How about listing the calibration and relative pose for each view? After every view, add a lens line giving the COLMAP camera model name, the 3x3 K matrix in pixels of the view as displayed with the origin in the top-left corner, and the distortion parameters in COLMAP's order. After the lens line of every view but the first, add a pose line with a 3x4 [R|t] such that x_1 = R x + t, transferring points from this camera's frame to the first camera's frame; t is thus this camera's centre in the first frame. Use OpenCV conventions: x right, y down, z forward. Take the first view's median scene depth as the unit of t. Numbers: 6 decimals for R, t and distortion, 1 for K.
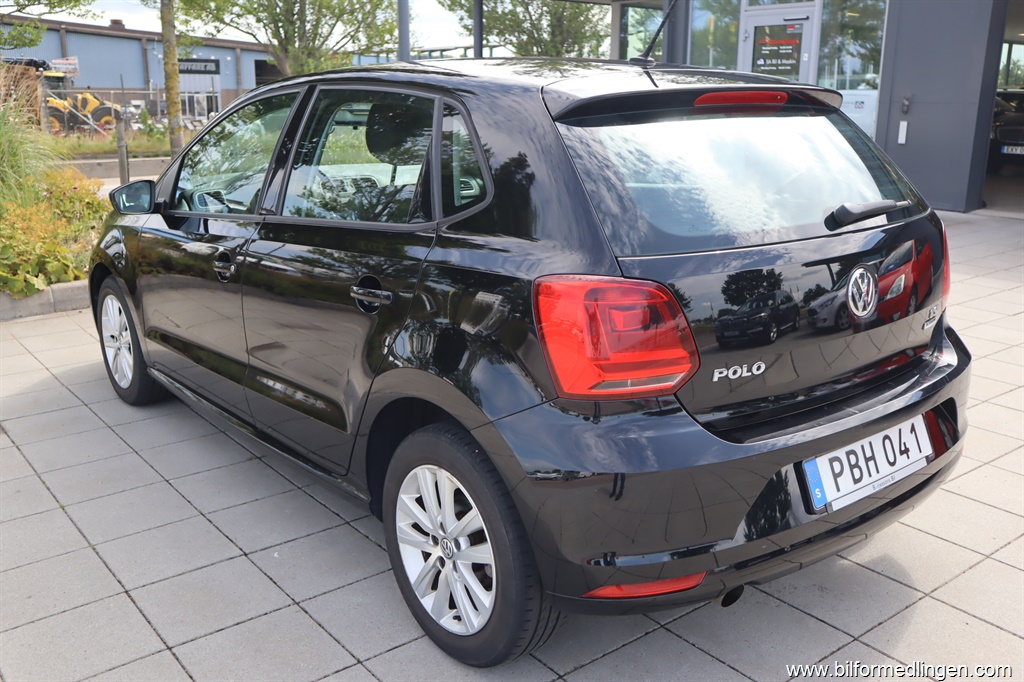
lens RADIAL K [[927.9, 0, 512.0], [0, 927.9, 341.0], [0, 0, 1]] dist [-0.068700, 0.092295]
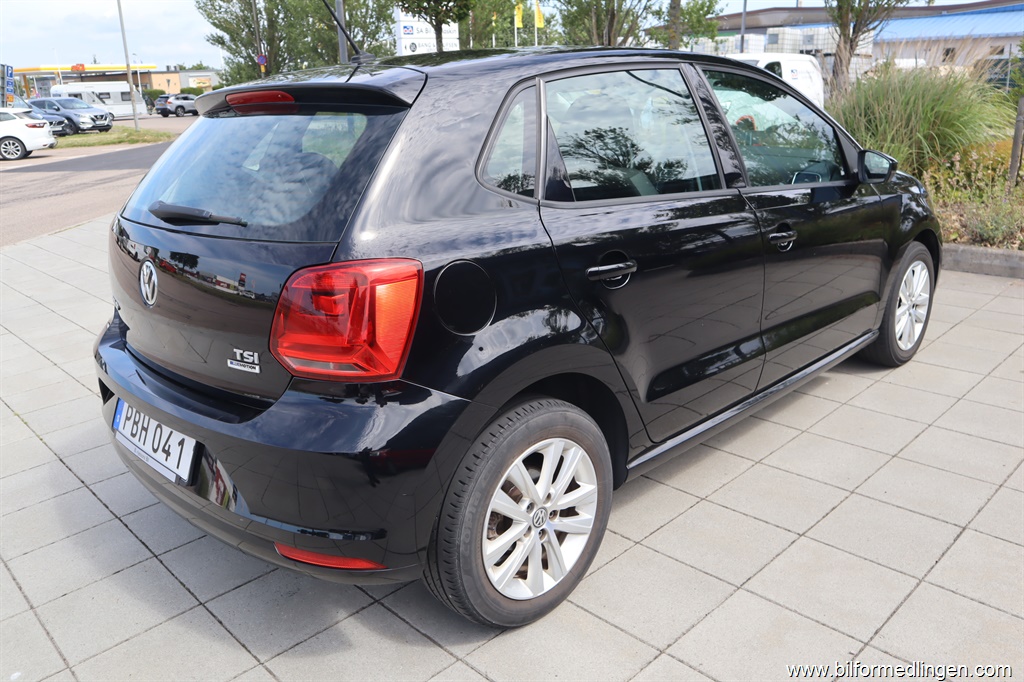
lens RADIAL K [[777.1, 0, 512.0], [0, 777.1, 341.0], [0, 0, 1]] dist [-0.055000, 0.001459]
pose [[0.117591, 0.299257, -0.946899, 1.315823], [-0.211131, 0.939249, 0.270620, -0.327379], [0.970359, 0.168097, 0.173629, 1.268645]]
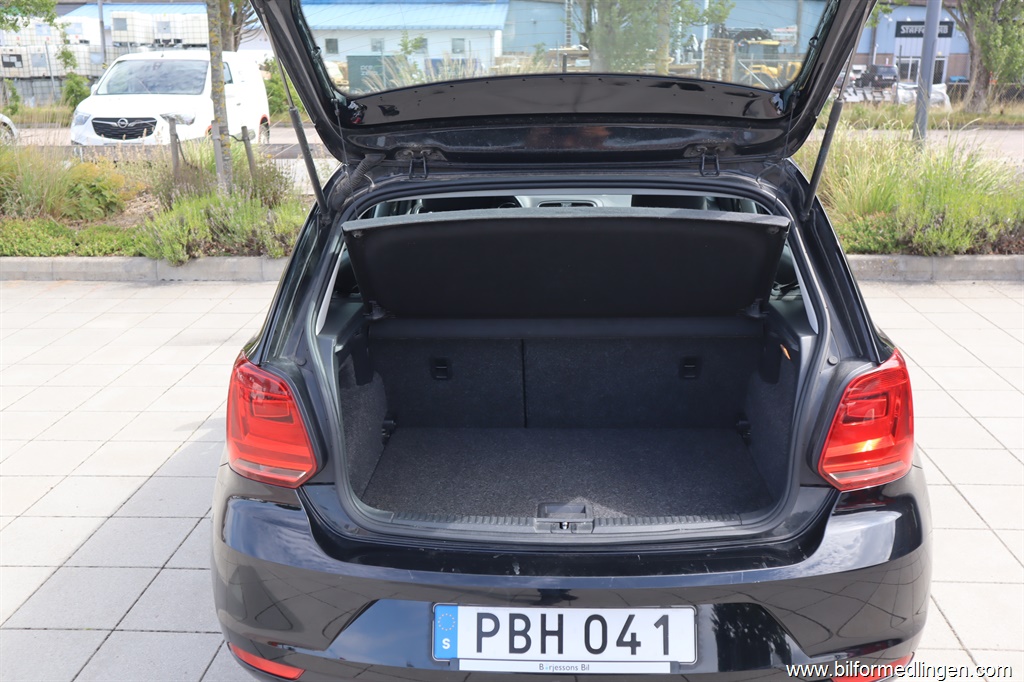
lens RADIAL K [[927.9, 0, 512.0], [0, 927.9, 341.0], [0, 0, 1]] dist [-0.068700, 0.092295]
pose [[0.749579, 0.181409, -0.636571, 0.856297], [-0.158694, 0.982915, 0.093243, -0.207770], [0.642610, 0.031127, 0.765561, 0.328694]]
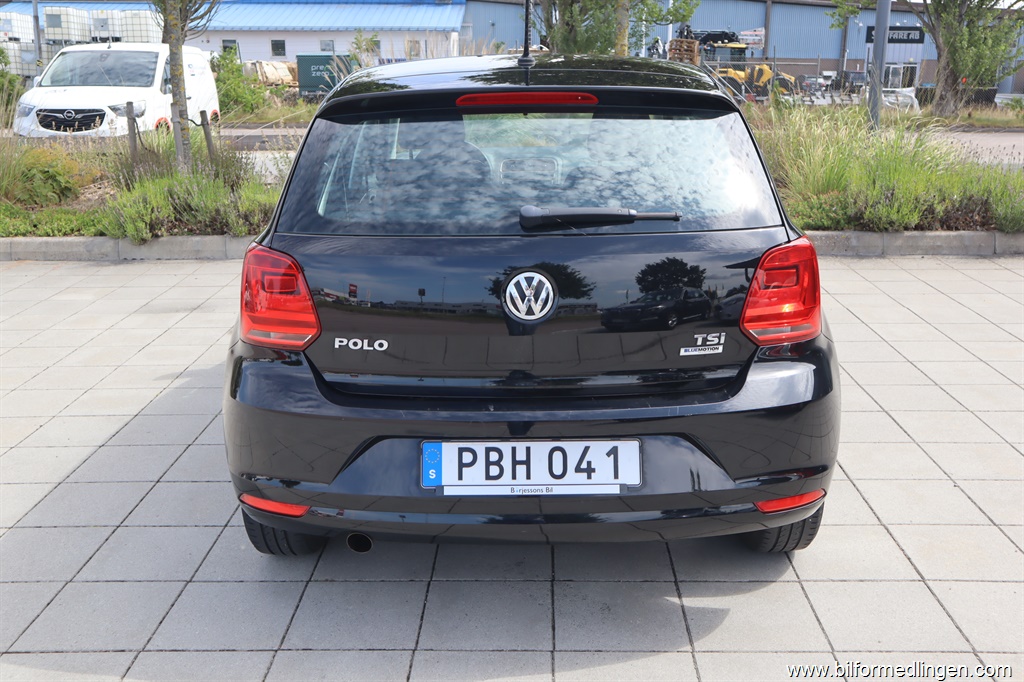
lens RADIAL K [[980.1, 0, 512.0], [0, 980.1, 341.0], [0, 0, 1]] dist [-0.072516, 0.109735]
pose [[0.776906, 0.164269, -0.607809, 1.017362], [-0.155202, 0.985541, 0.067977, -0.073976], [0.610188, 0.041522, 0.791168, 0.146382]]
